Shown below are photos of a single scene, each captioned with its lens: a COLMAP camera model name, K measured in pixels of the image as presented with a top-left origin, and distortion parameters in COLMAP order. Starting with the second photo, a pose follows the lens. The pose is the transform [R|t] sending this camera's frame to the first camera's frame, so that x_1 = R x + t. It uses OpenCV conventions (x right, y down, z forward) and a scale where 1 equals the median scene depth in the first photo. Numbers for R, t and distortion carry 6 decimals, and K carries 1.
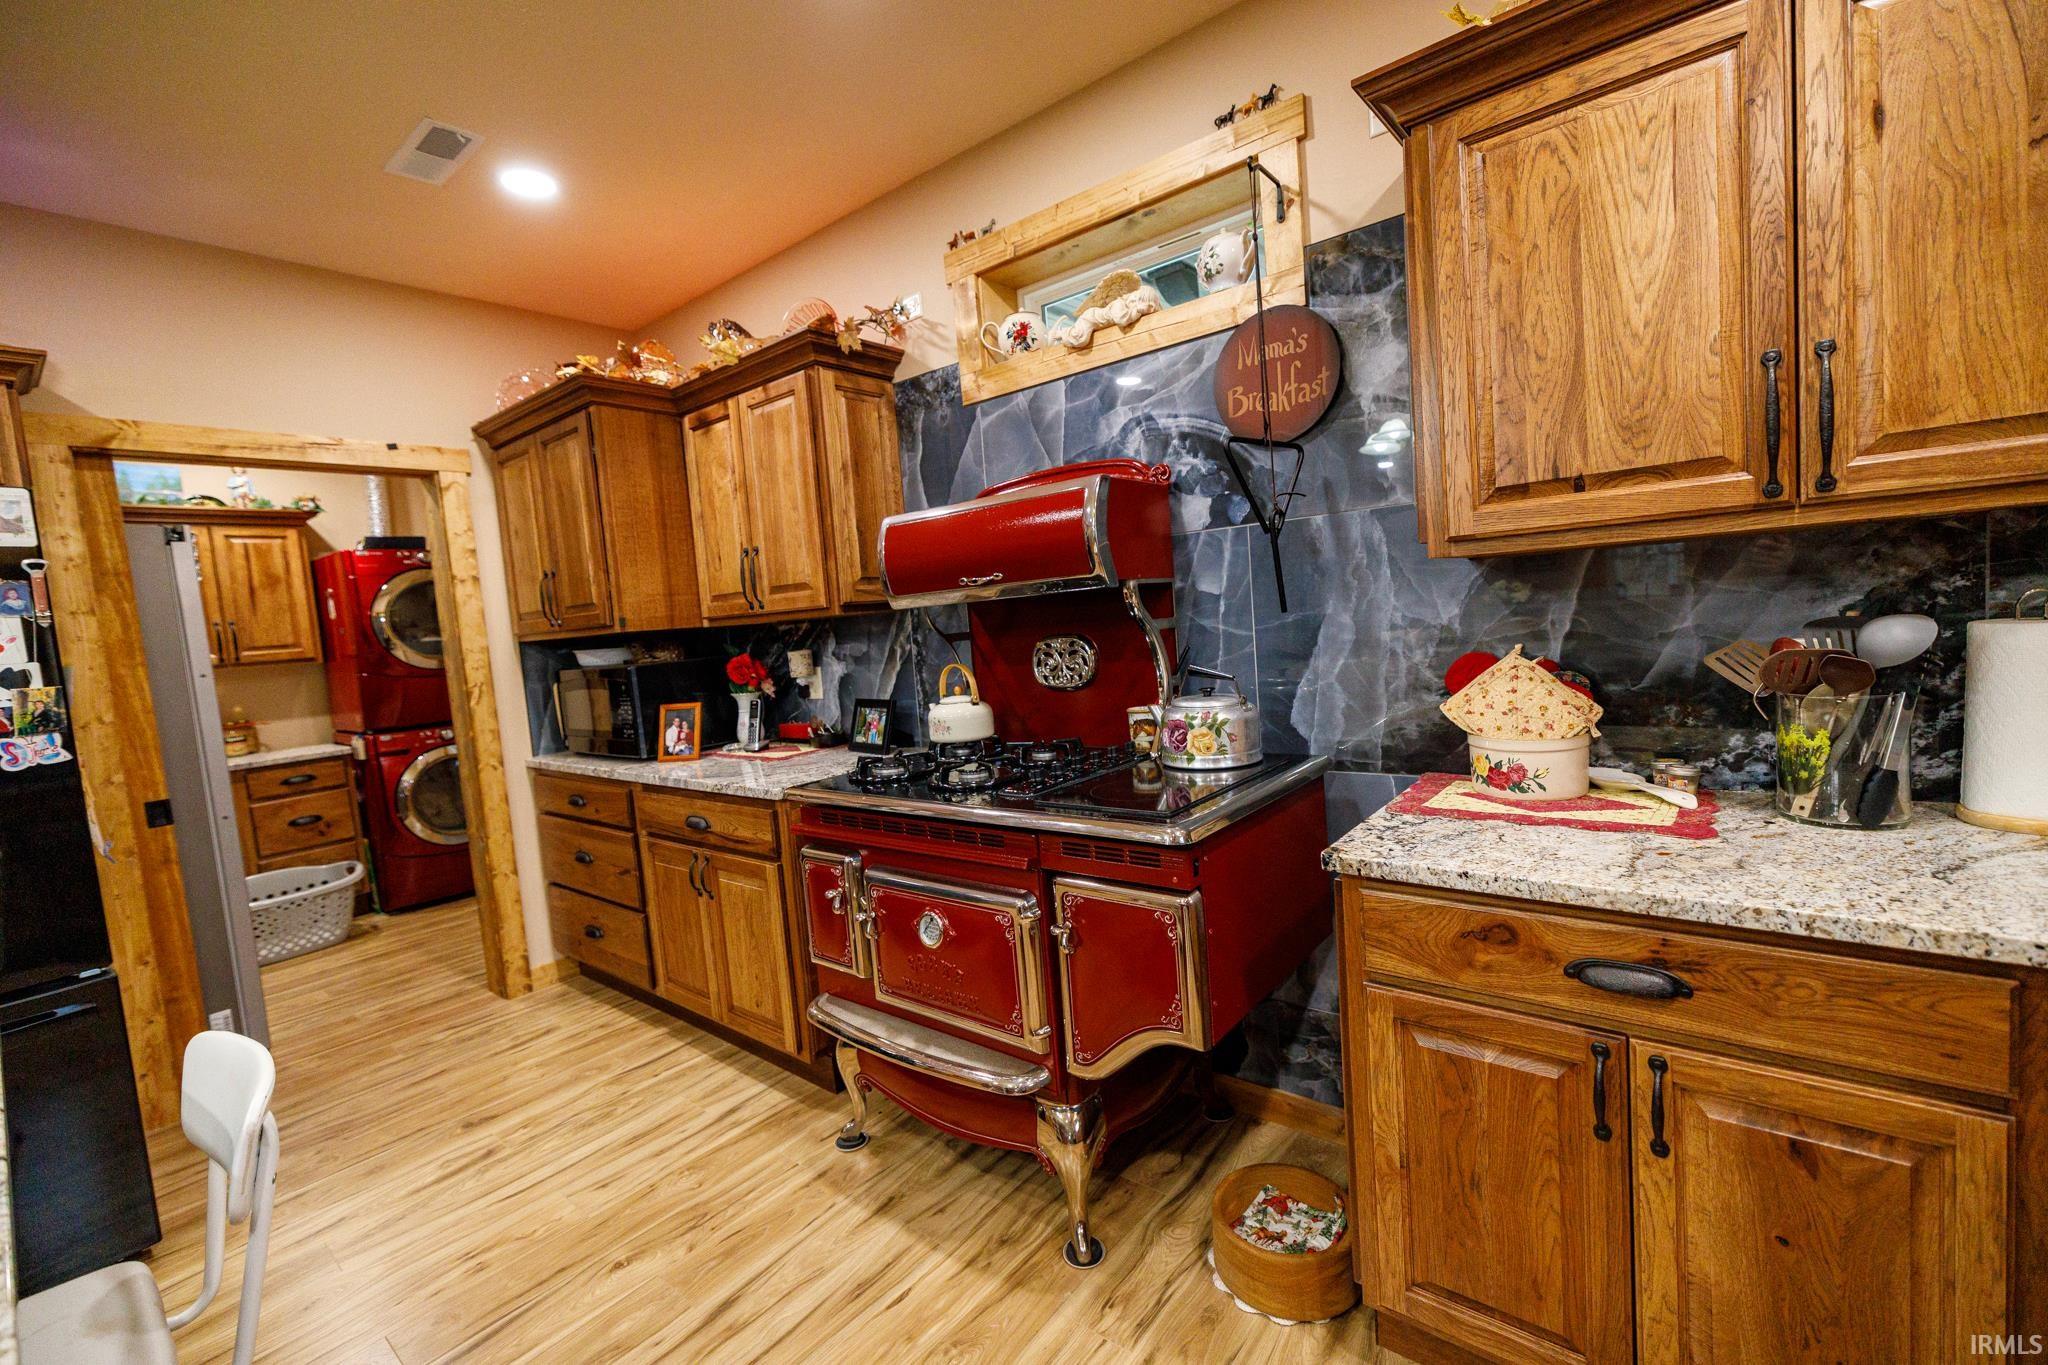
lens RADIAL K [[852.4, 0, 1031.1], [0, 852.4, 678.8], [0, 0, 1]] dist [0.000778, -0.000677]
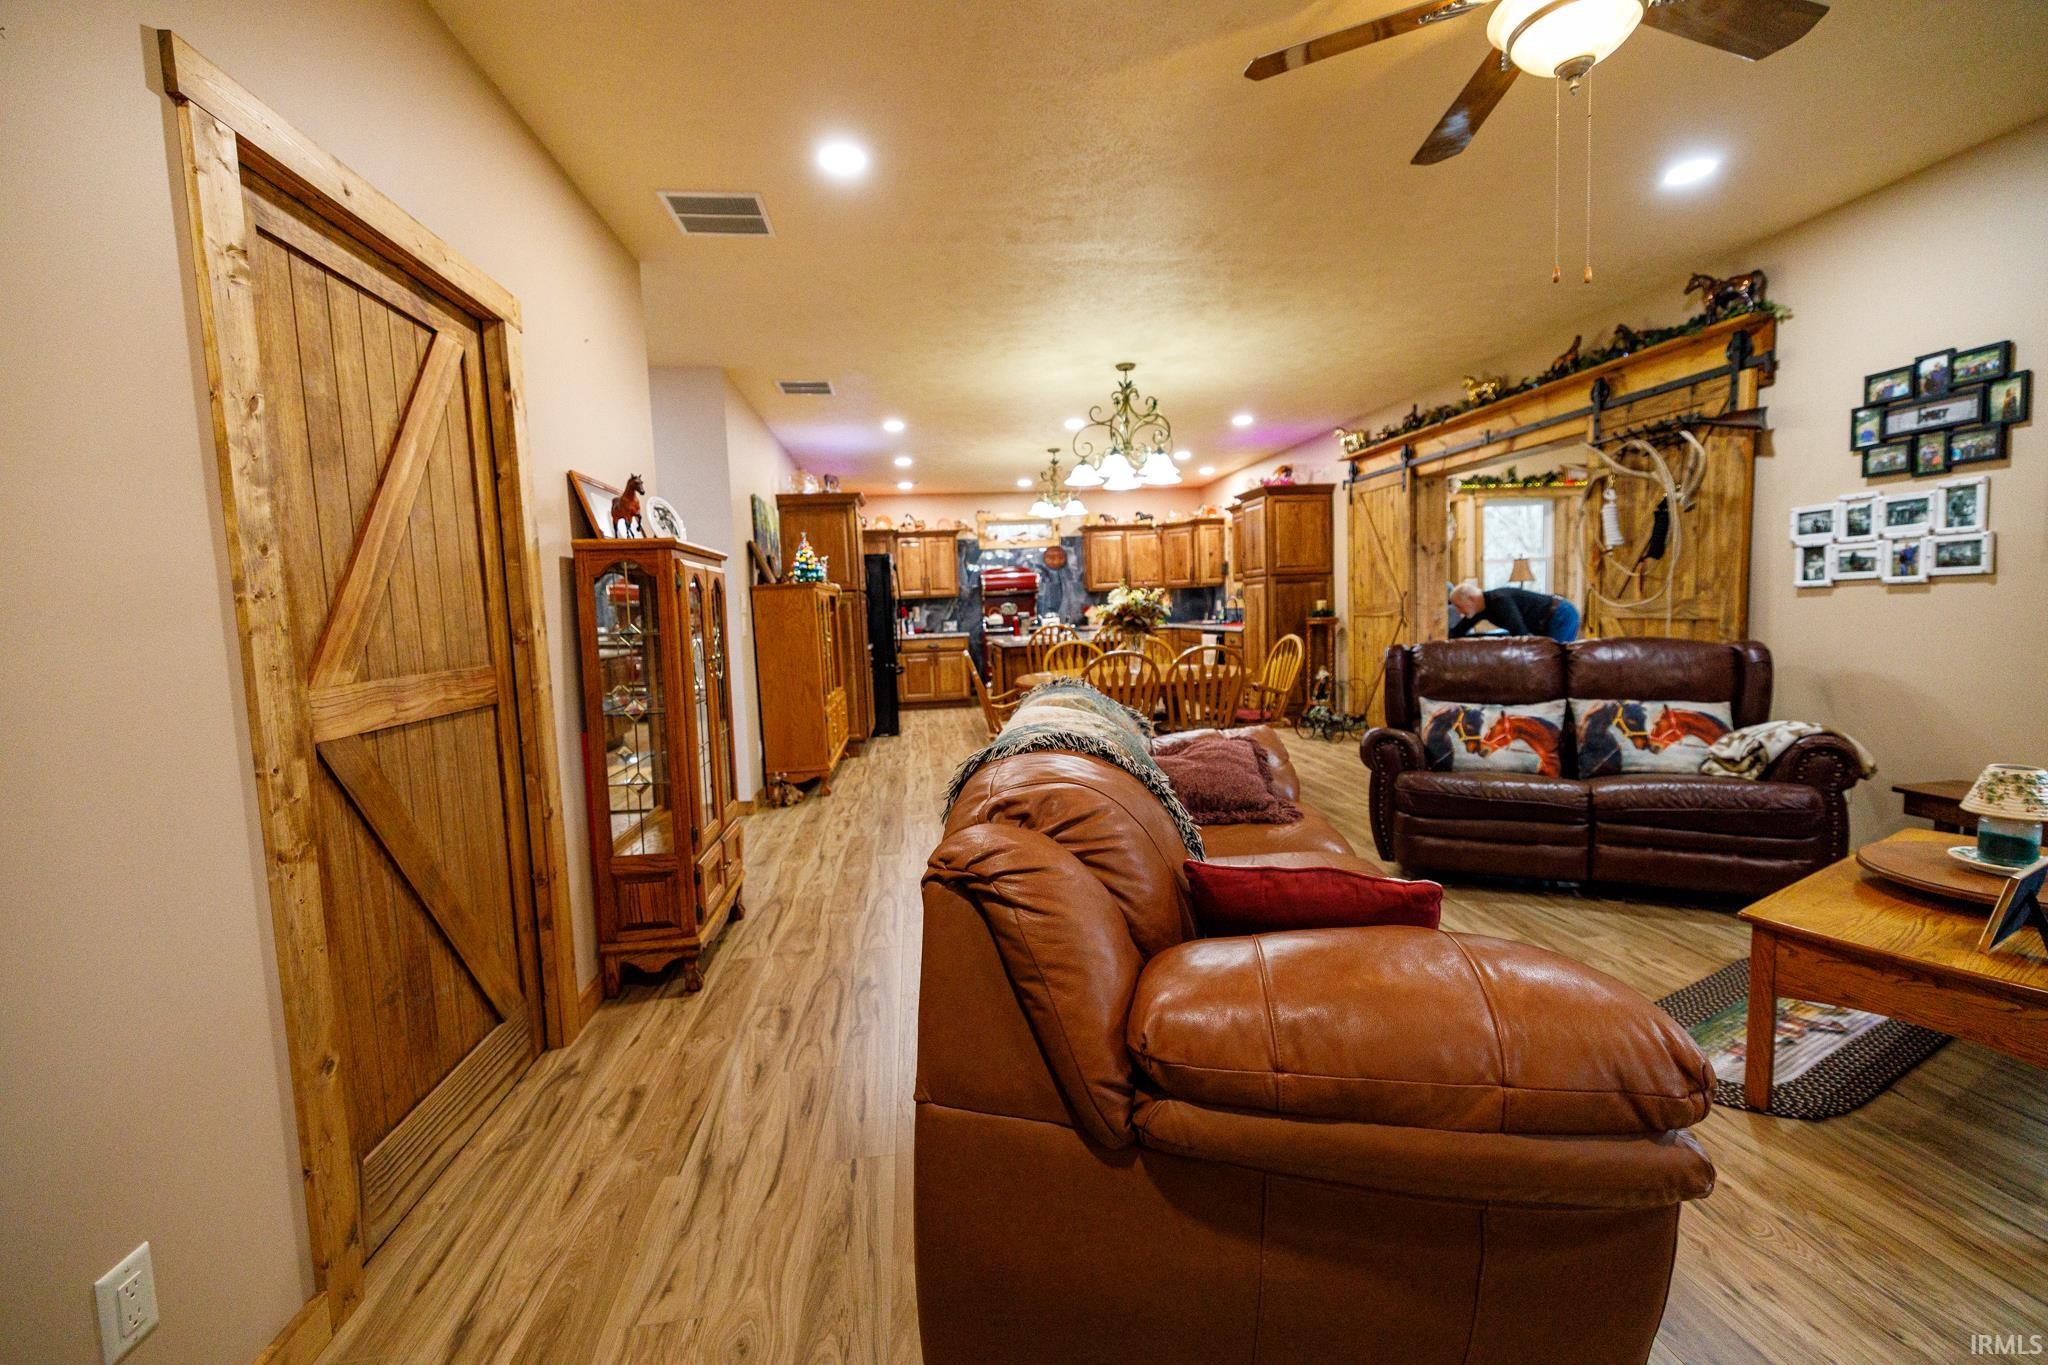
lens RADIAL K [[852.4, 0, 1015.5], [0, 852.4, 682.3], [0, 0, 1]] dist [0.000778, -0.000677]
pose [[0.702303, -0.011328, 0.711788, -5.056138], [0.041137, 0.998848, -0.024693, 0.772604], [-0.710689, 0.046623, 0.701960, -3.530321]]
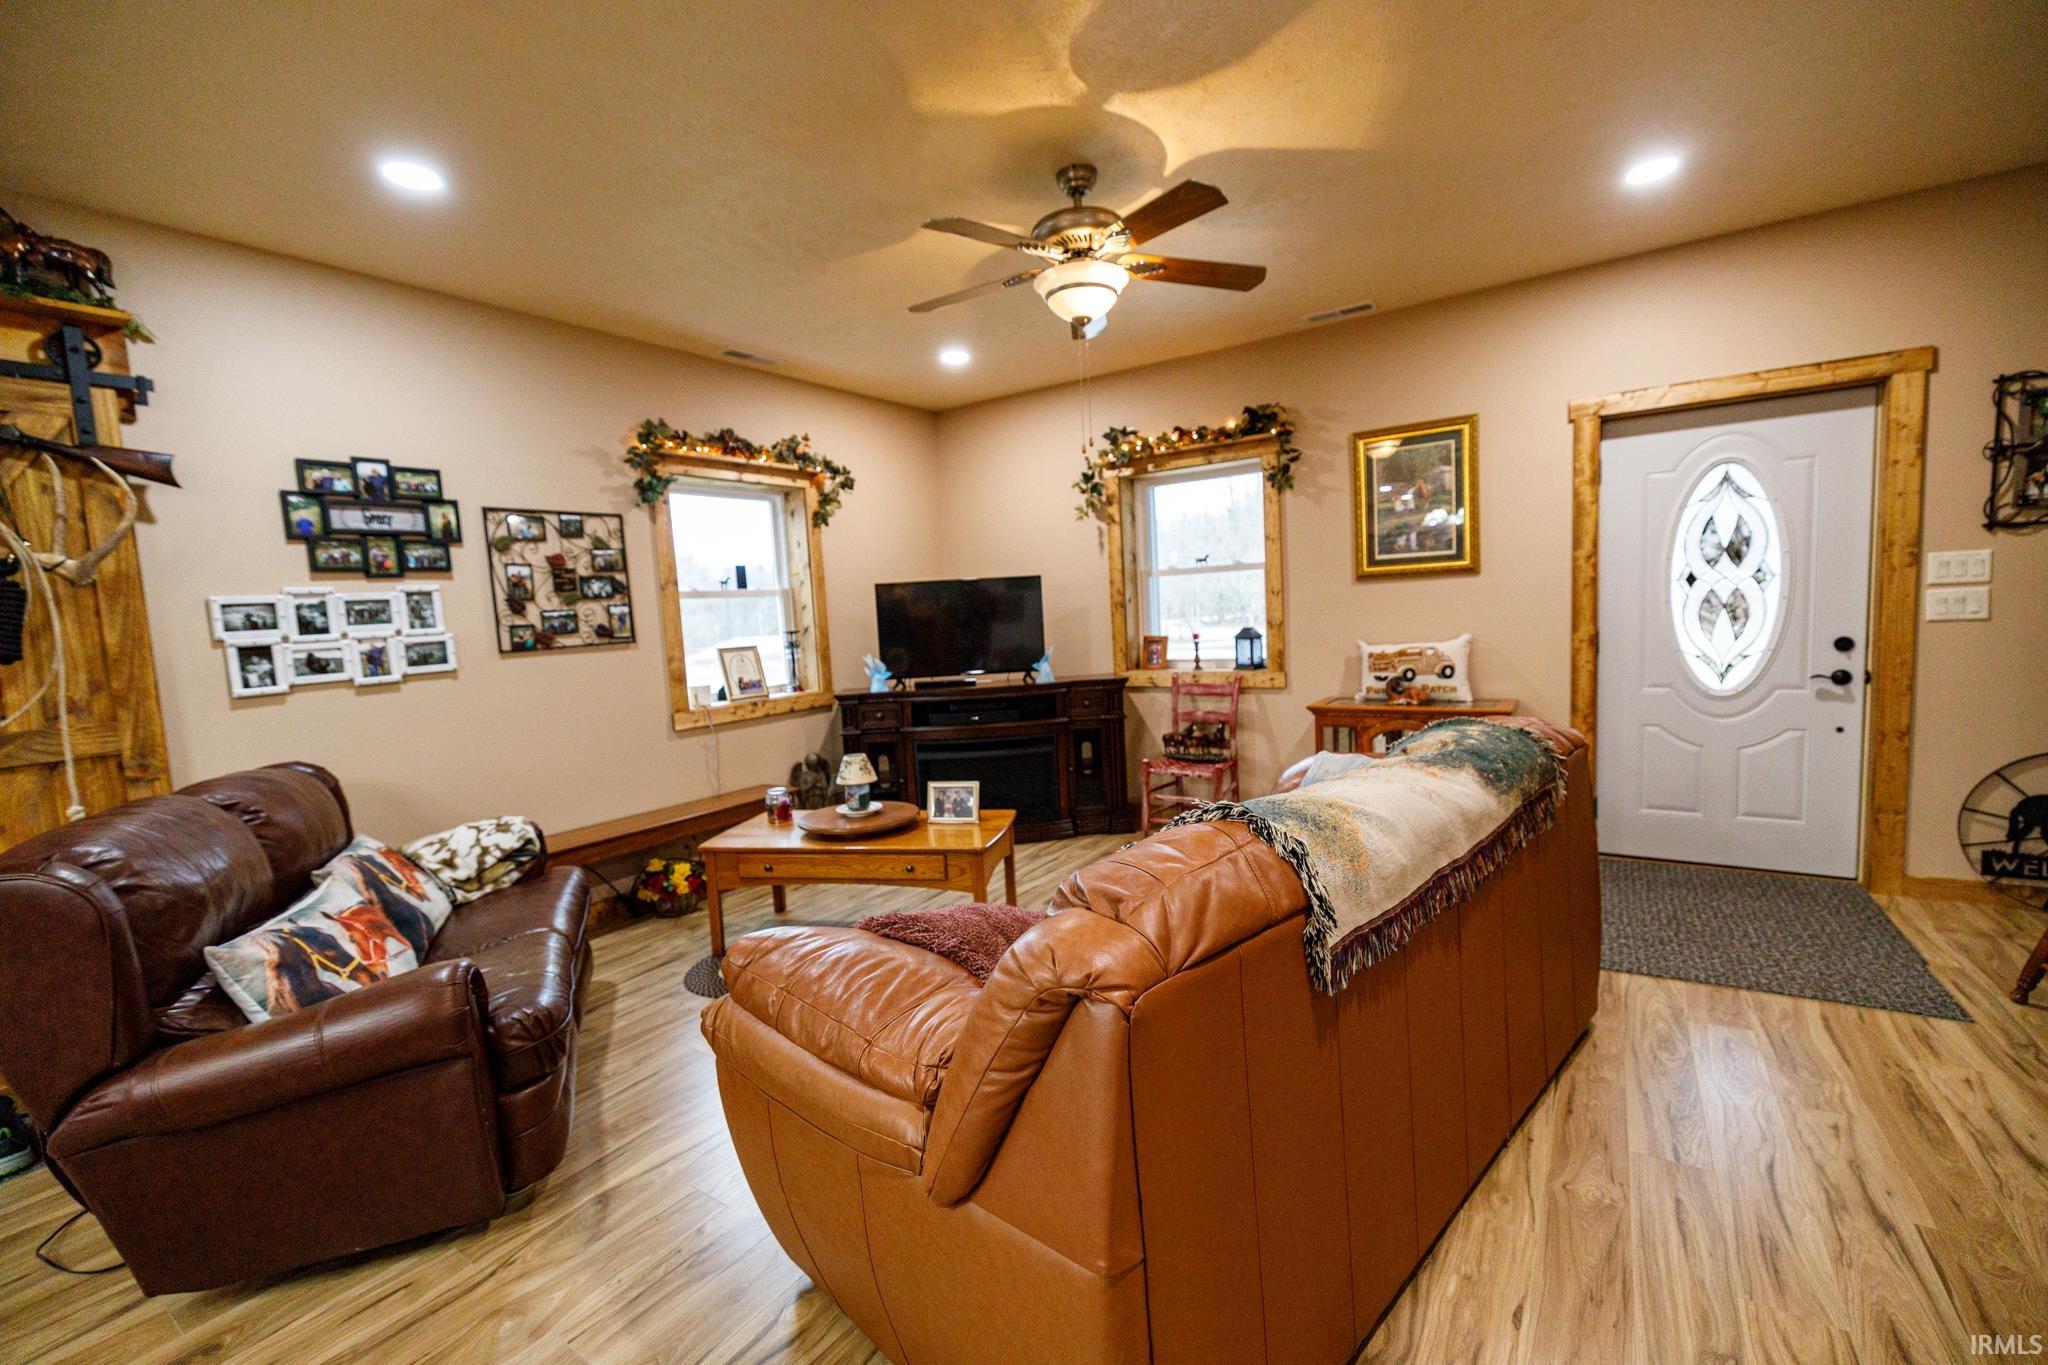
lens RADIAL K [[852.4, 0, 1021.1], [0, 852.4, 680.9], [0, 0, 1]] dist [0.000778, -0.000677]
pose [[-0.986710, 0.140886, -0.080958, -3.344983], [0.125391, 0.977070, 0.172081, 0.390117], [0.103346, 0.159643, -0.981750, -1.378032]]
